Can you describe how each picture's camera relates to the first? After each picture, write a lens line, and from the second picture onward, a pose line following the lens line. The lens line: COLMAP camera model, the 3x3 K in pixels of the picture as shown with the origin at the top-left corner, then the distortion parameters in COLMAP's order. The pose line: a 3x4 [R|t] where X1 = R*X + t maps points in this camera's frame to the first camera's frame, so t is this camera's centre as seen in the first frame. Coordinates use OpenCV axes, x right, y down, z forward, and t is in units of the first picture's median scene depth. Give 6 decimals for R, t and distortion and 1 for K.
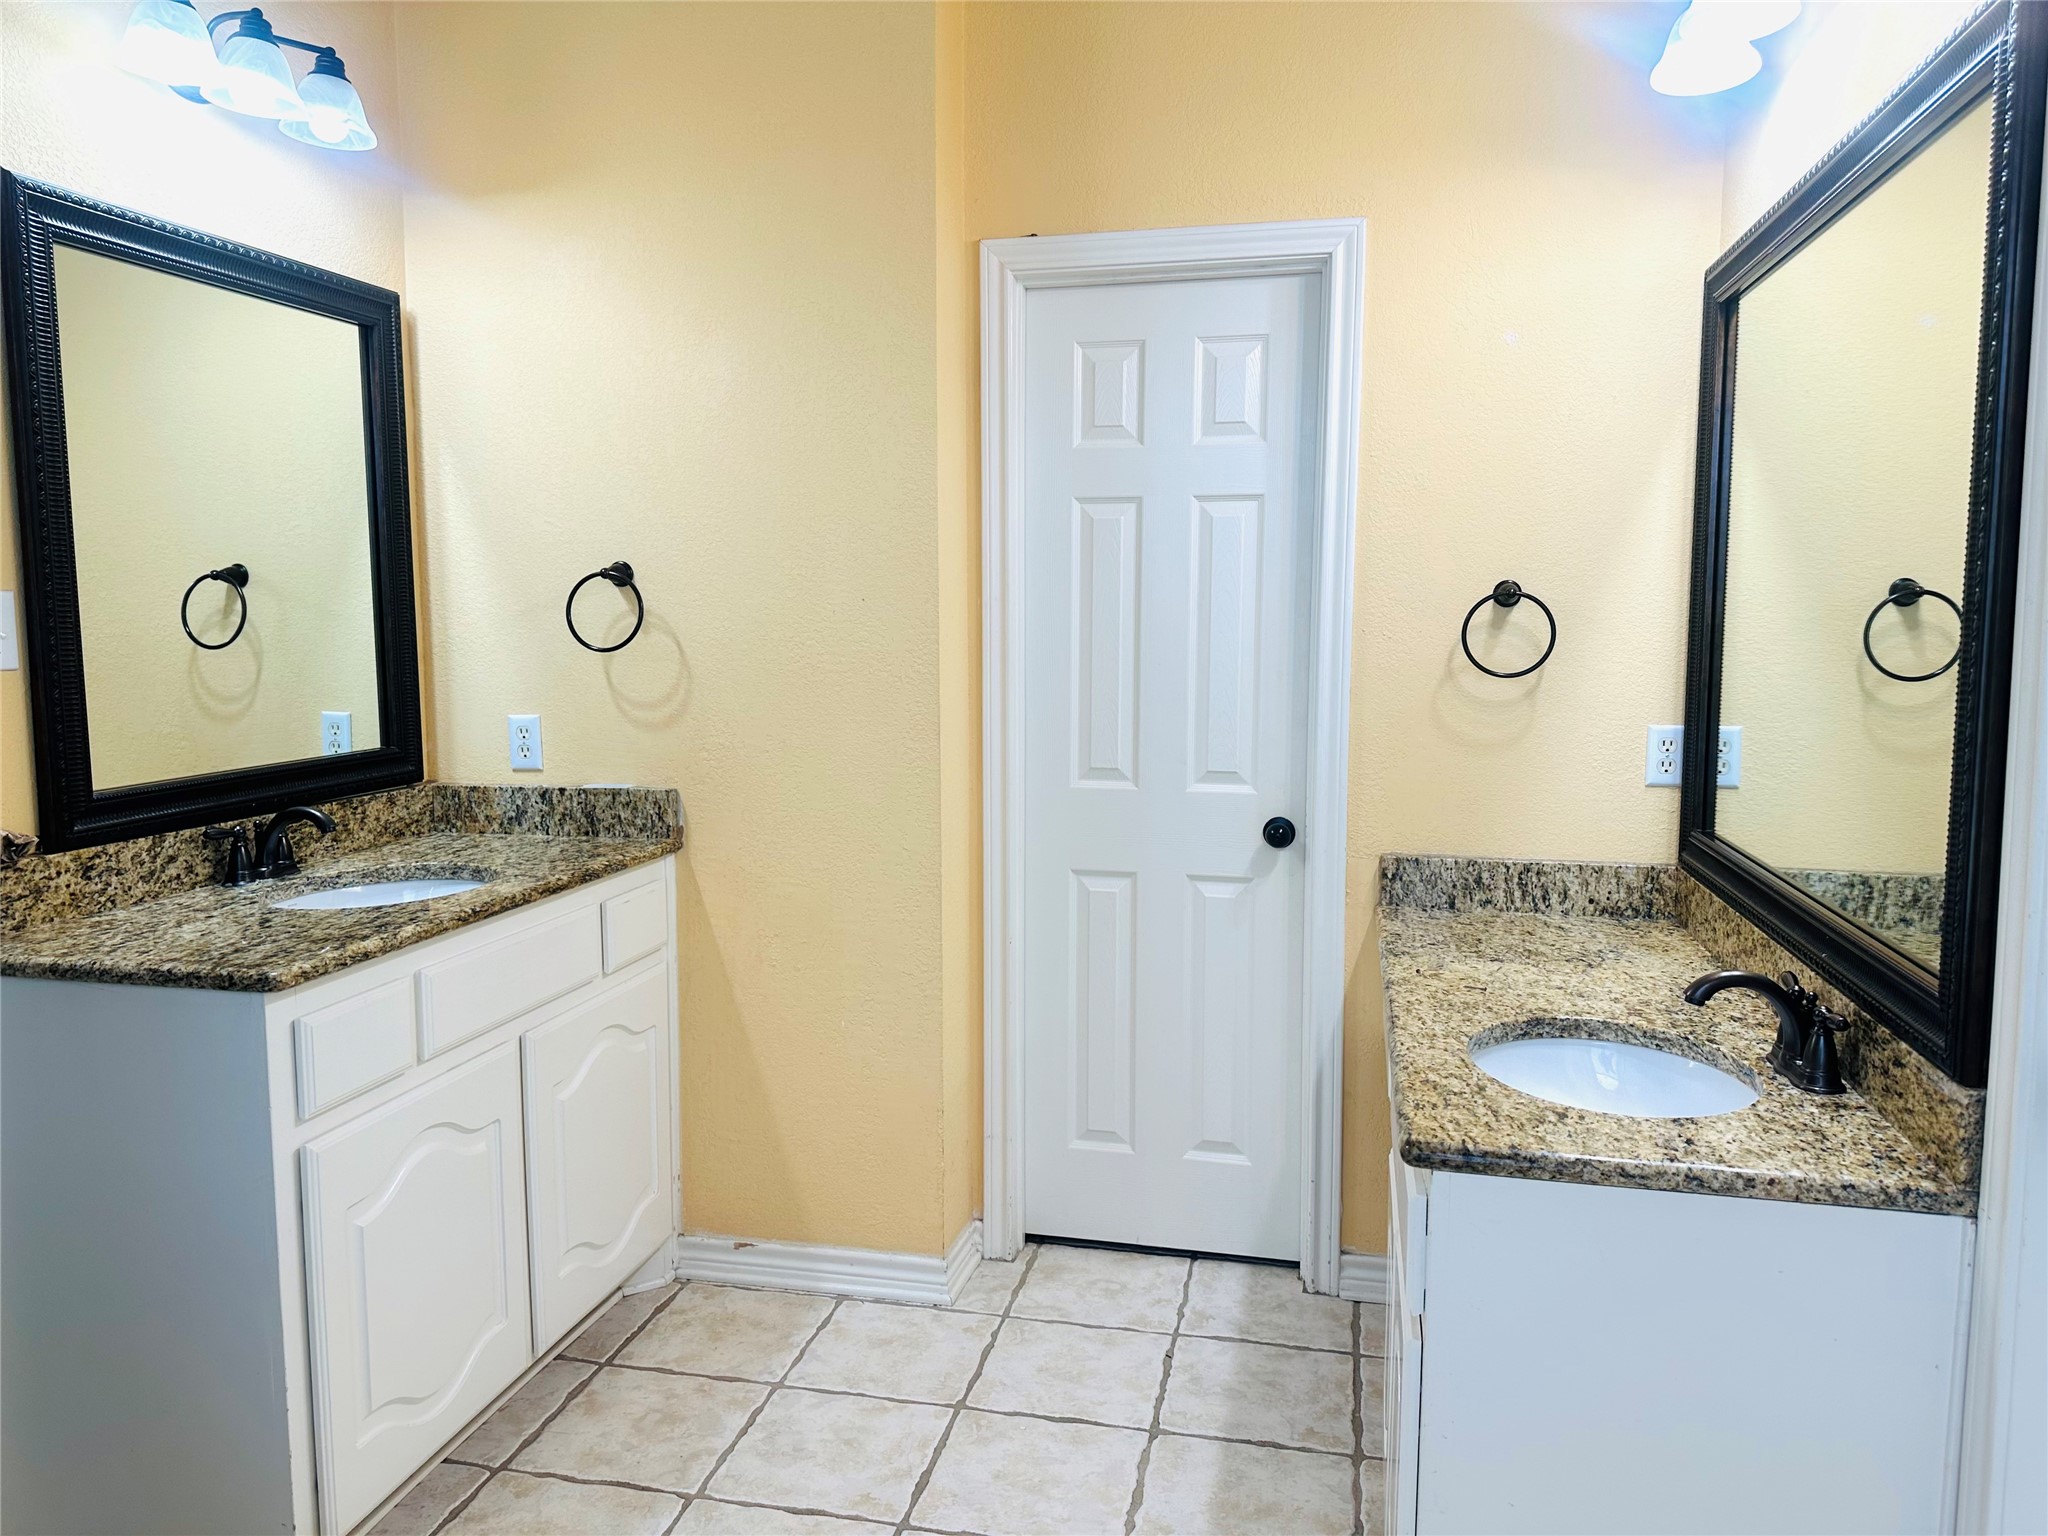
lens RADIAL K [[1455.6, 0, 1042.5], [0, 1455.6, 784.3], [0, 0, 1]] dist [0.039764, -0.034437]
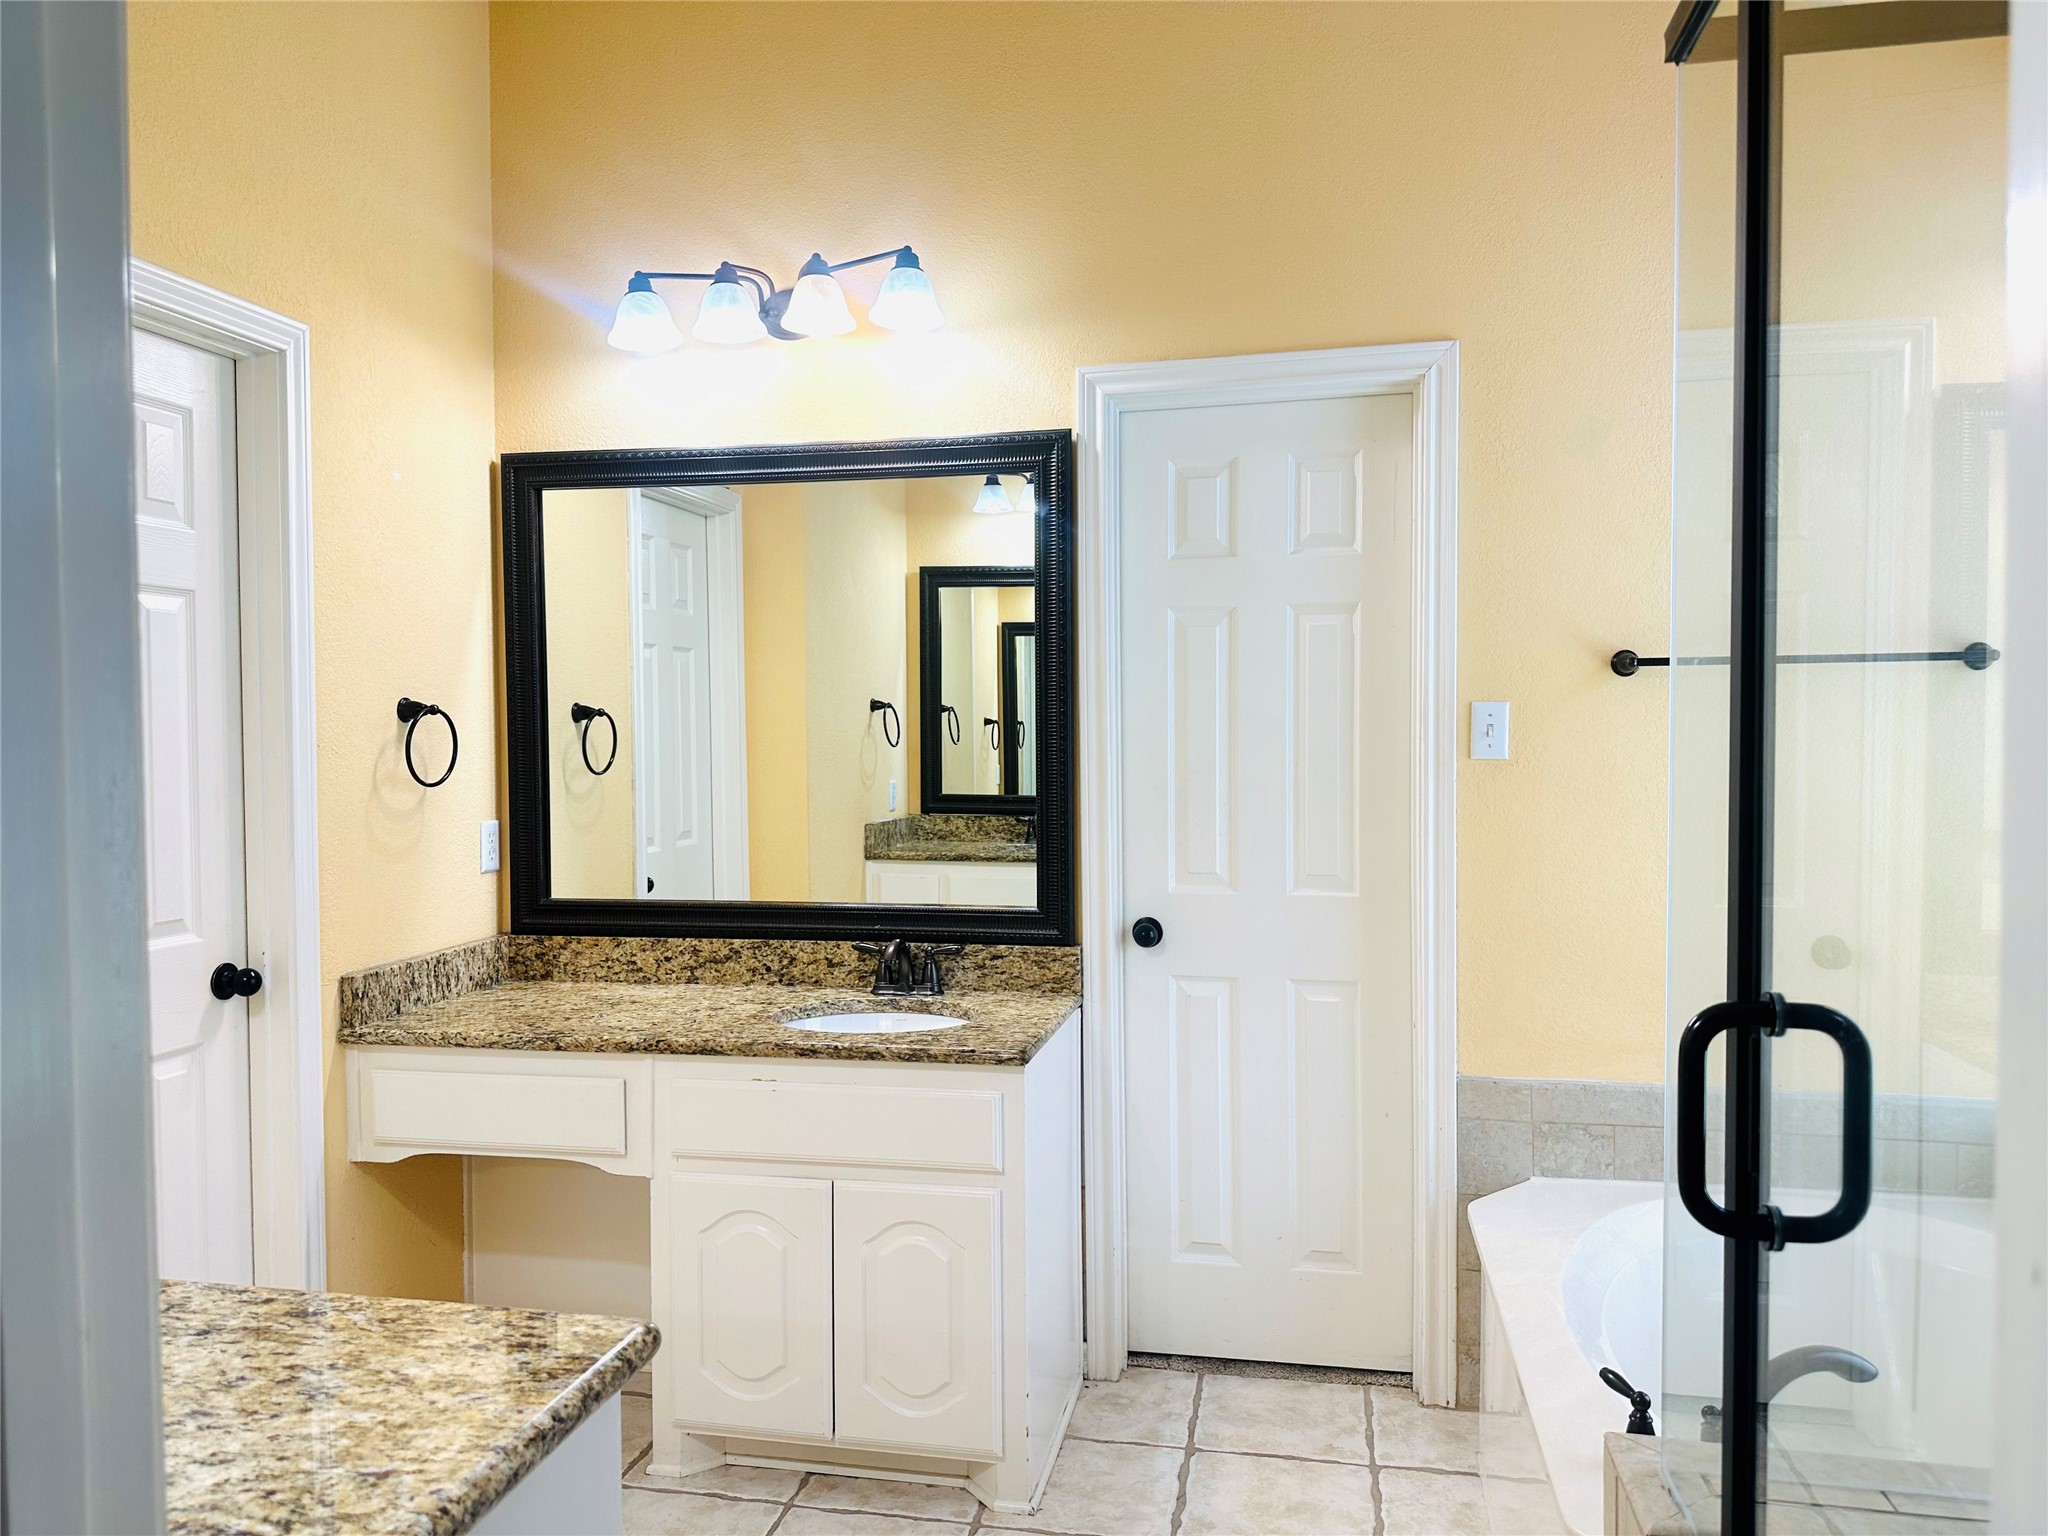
lens RADIAL K [[1455.6, 0, 1030.6], [0, 1455.6, 763.4], [0, 0, 1]] dist [0.039764, -0.034437]
pose [[-0.018509, -0.034781, 0.999224, -0.773293], [0.107338, 0.993550, 0.036572, -0.082308], [-0.994050, 0.107932, -0.014656, 0.568917]]
